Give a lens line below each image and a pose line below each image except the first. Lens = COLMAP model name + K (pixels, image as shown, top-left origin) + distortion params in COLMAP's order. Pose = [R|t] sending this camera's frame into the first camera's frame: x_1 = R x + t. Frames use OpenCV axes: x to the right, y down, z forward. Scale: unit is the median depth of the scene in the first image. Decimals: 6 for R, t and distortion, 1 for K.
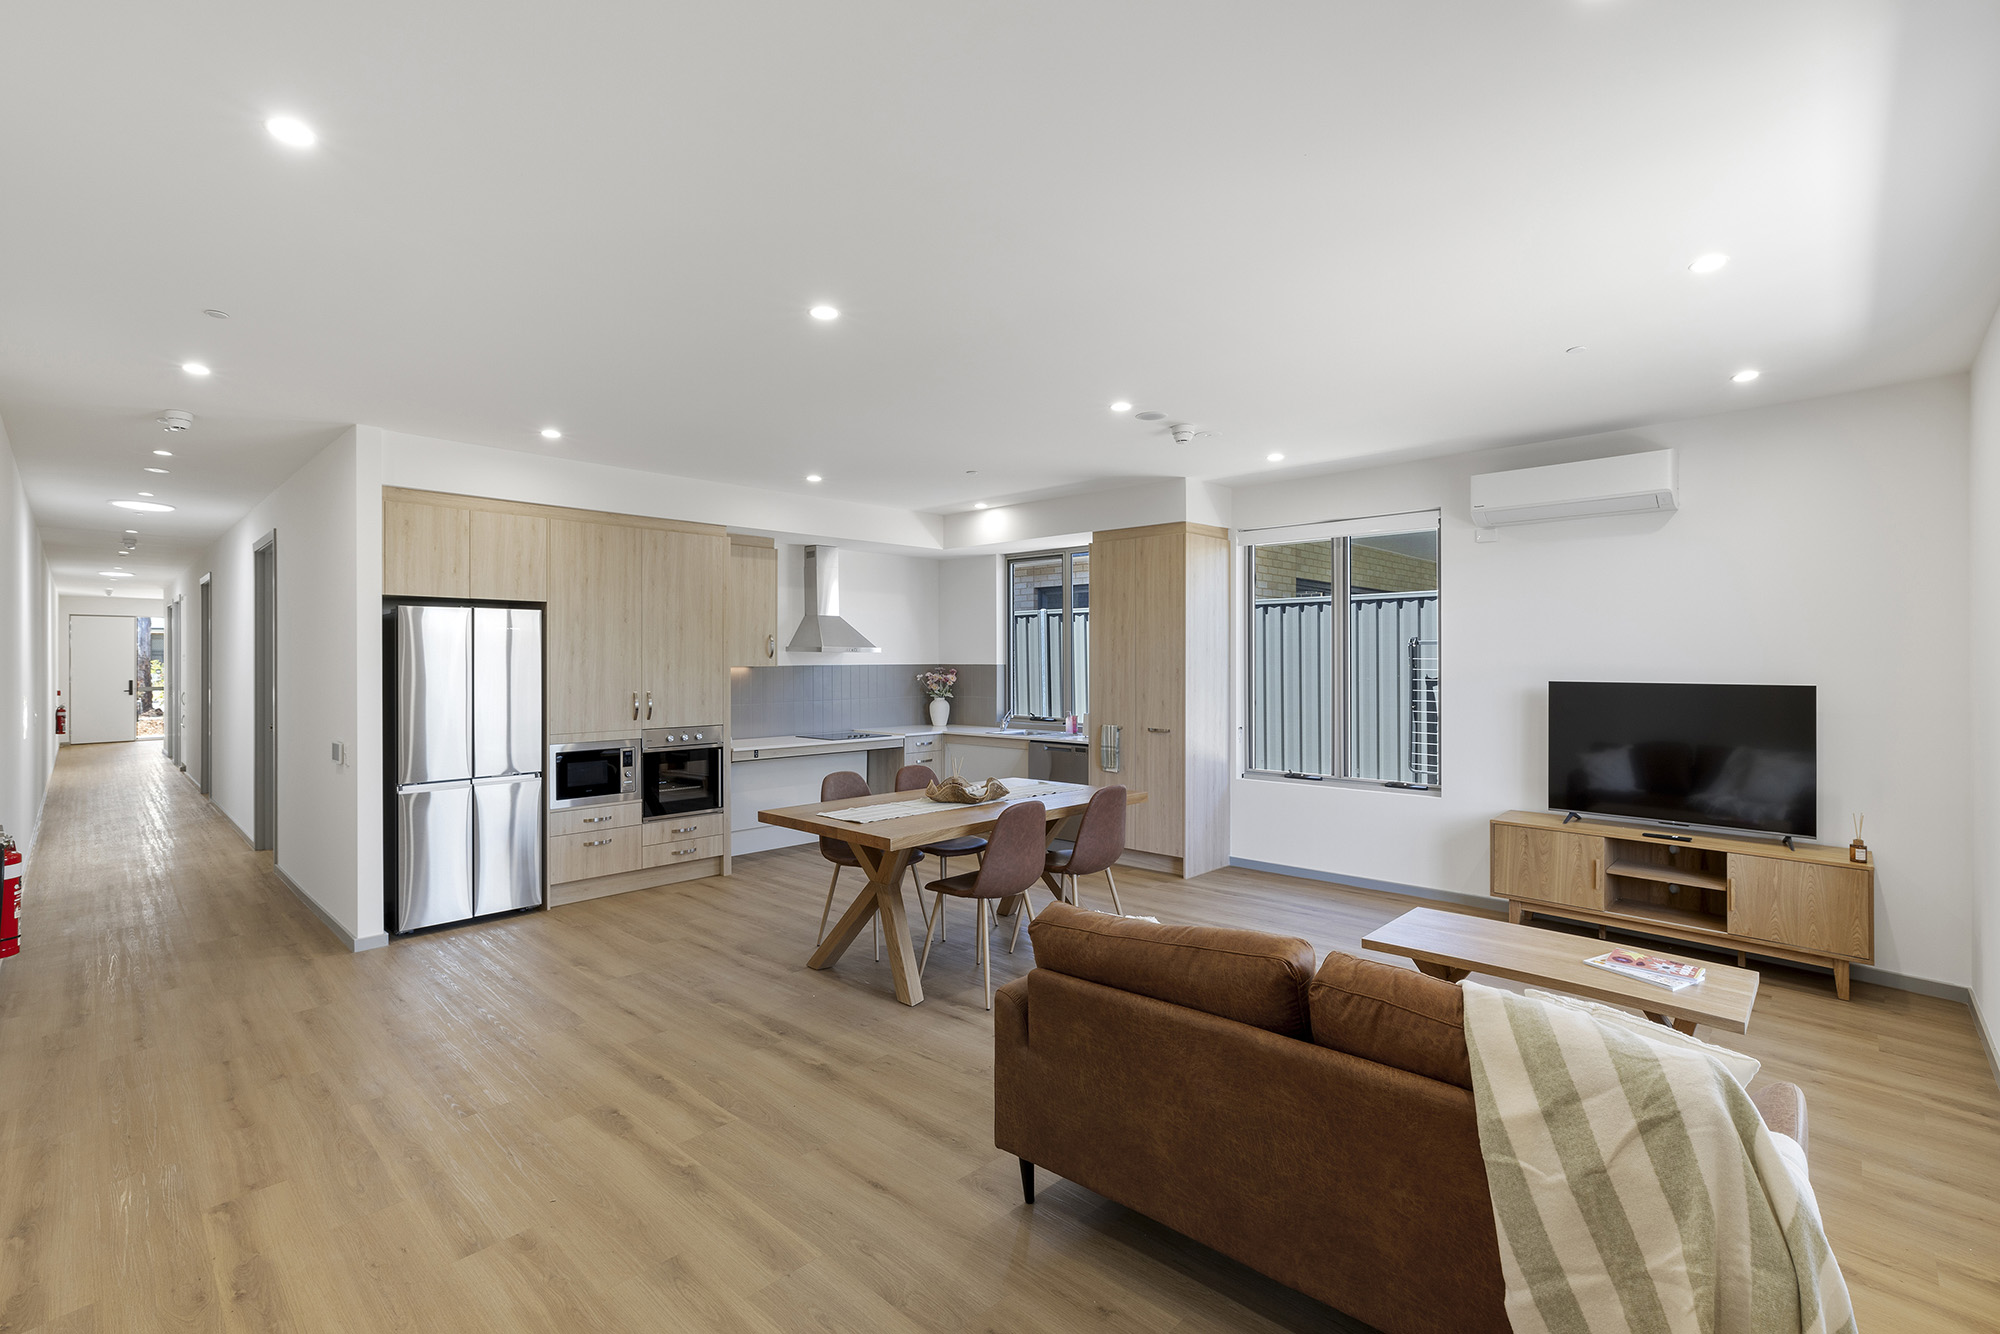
lens RADIAL K [[781.4, 0, 961.4], [0, 781.4, 688.0], [0, 0, 1]] dist [-0.029687, -0.000183]
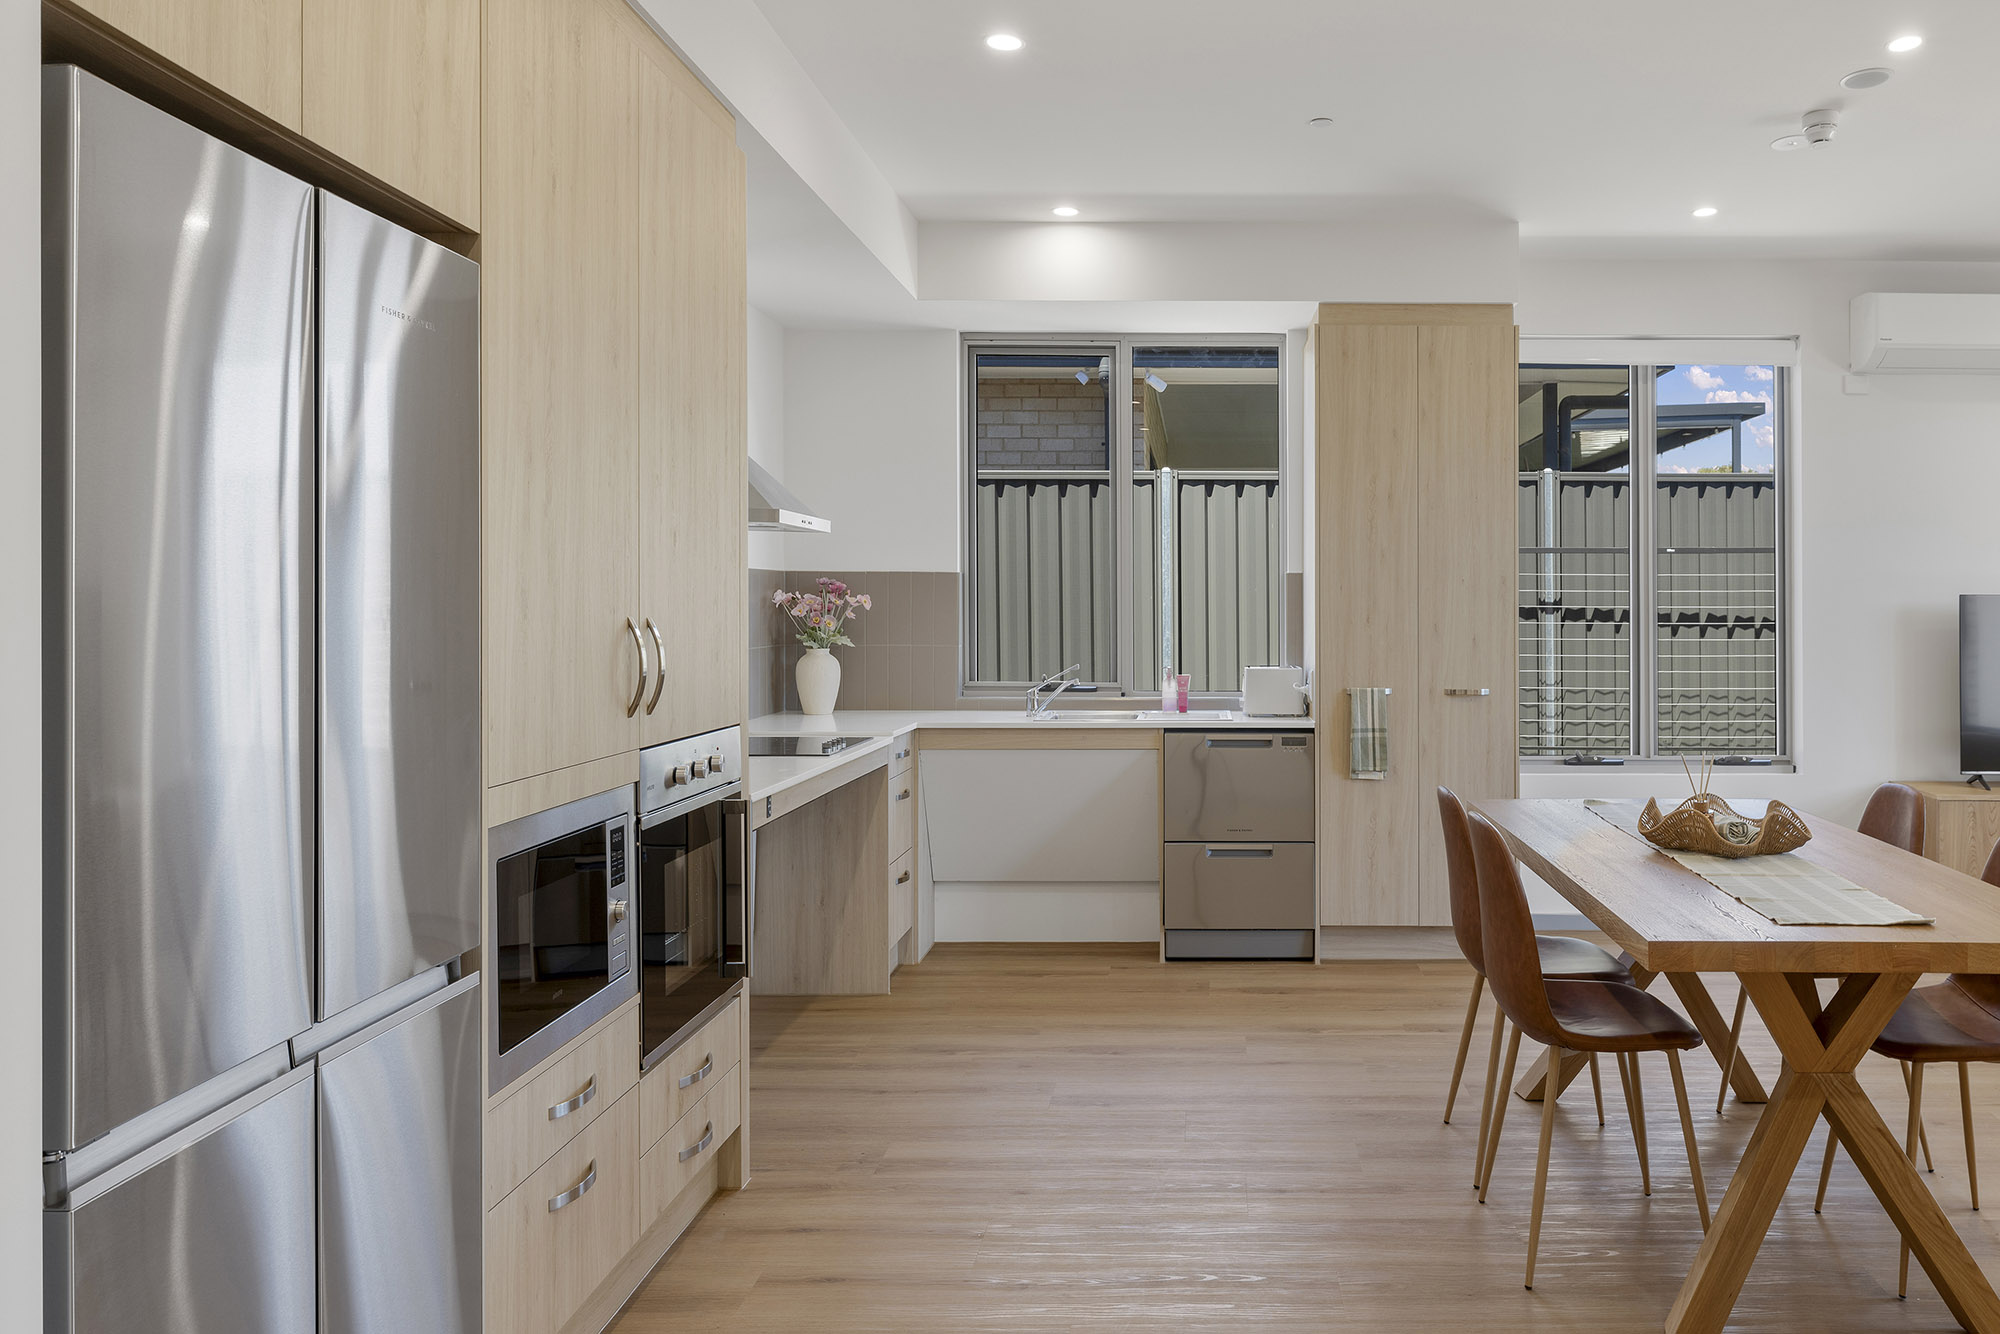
lens RADIAL K [[1366.4, 0, 1071.7], [0, 1366.4, 638.7], [0, 0, 1]] dist [0.018583, -0.001605]
pose [[0.765340, -0.009997, 0.643548, -0.613878], [0.011169, 0.999935, 0.002249, 0.013299], [-0.643529, 0.005466, 0.765402, 0.510539]]
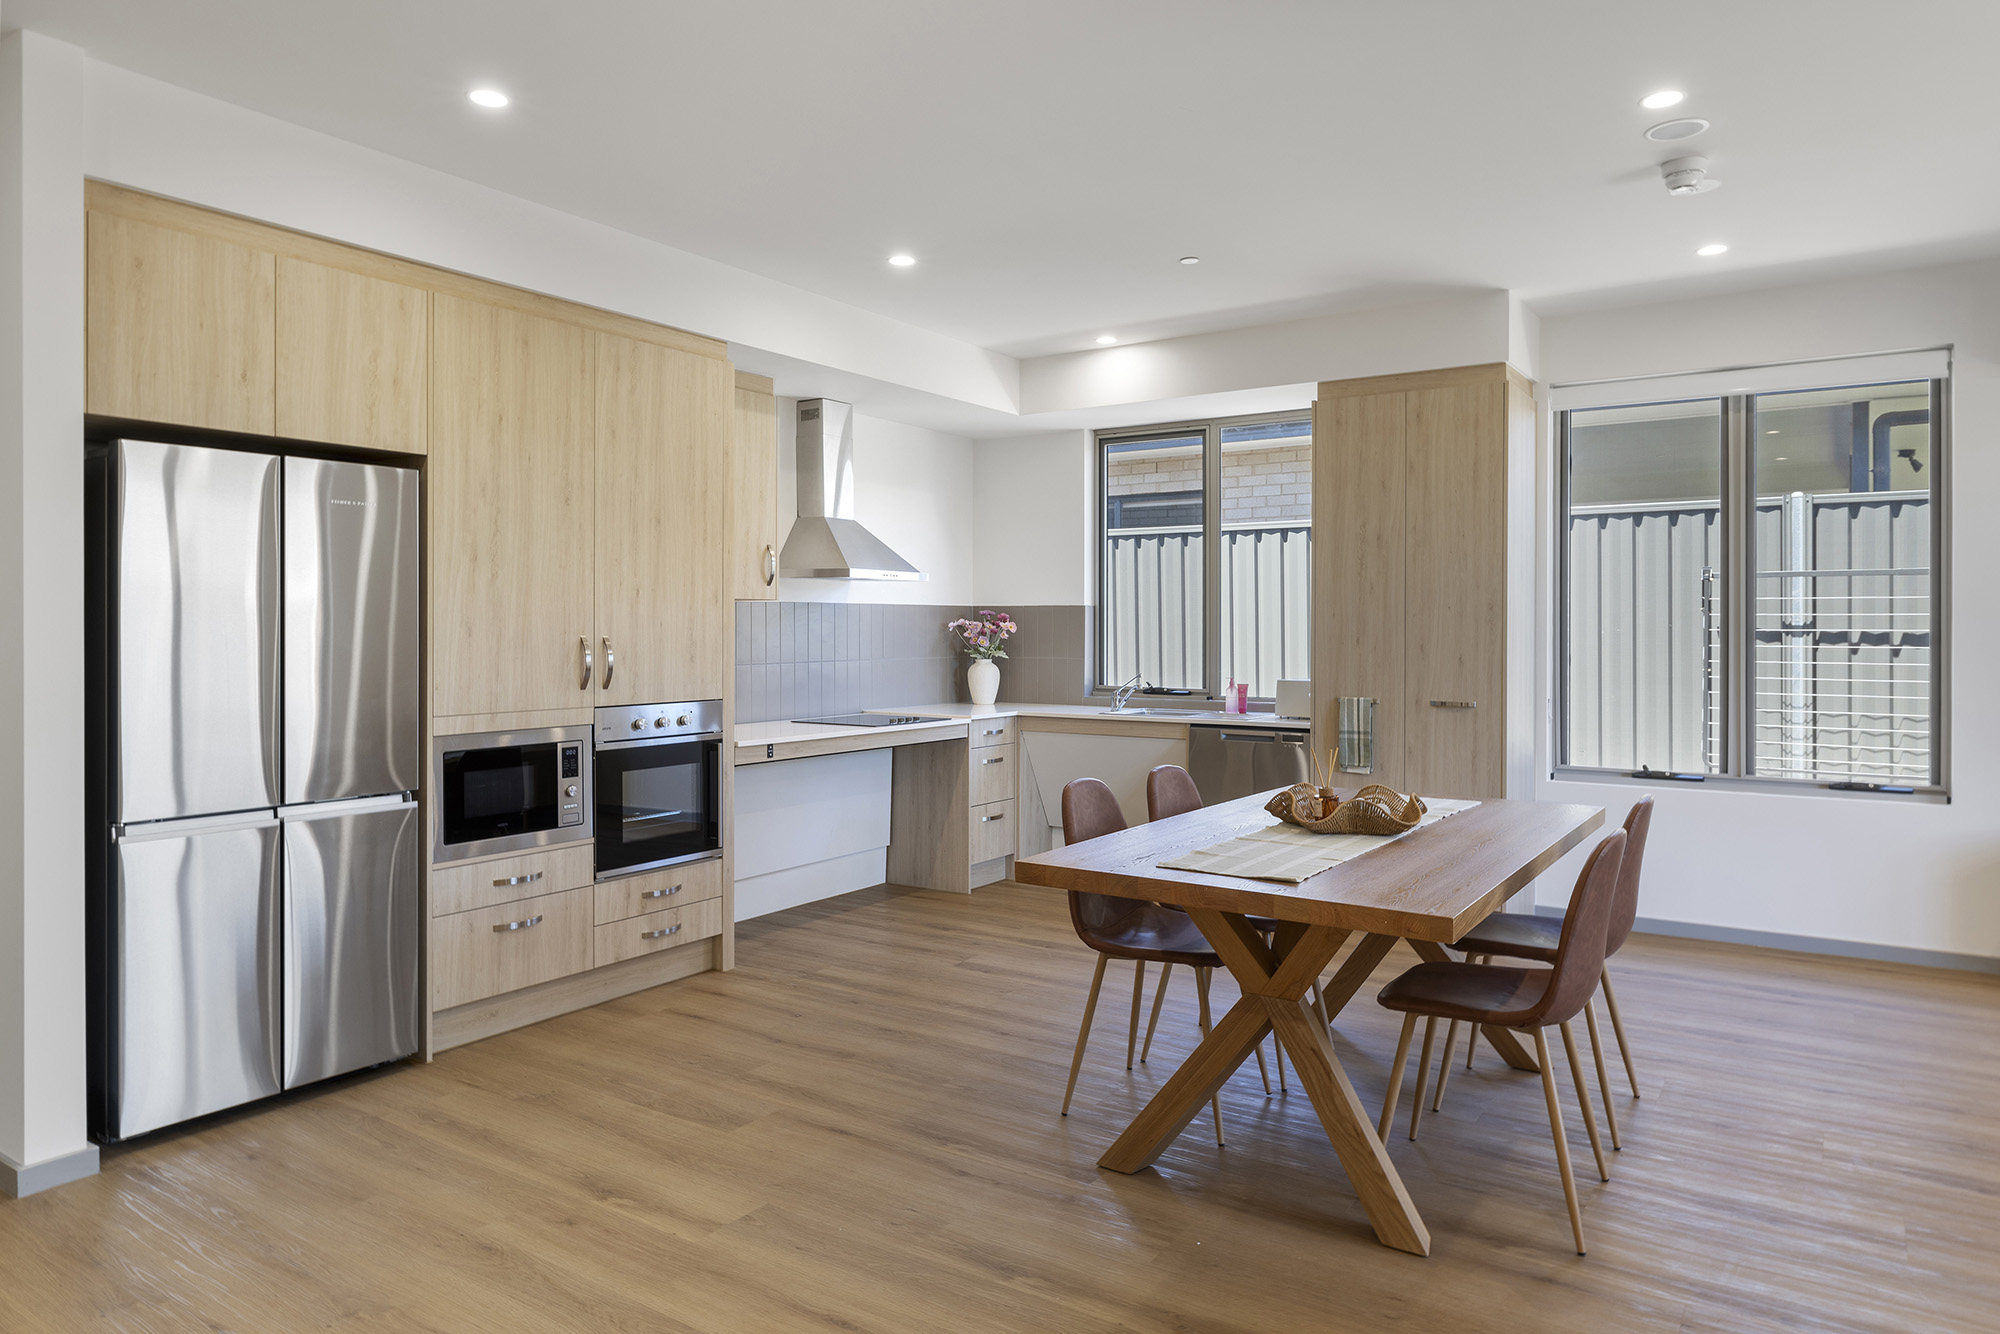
lens RADIAL K [[1112.4, 0, 999.5], [0, 1112.4, 663.8], [0, 0, 1]] dist [0.003493, 0.002252]
pose [[0.988463, -0.000029, 0.151464, -0.251683], [-0.000775, 0.999986, 0.005246, 0.019580], [-0.151462, -0.005303, 0.988449, 0.202488]]
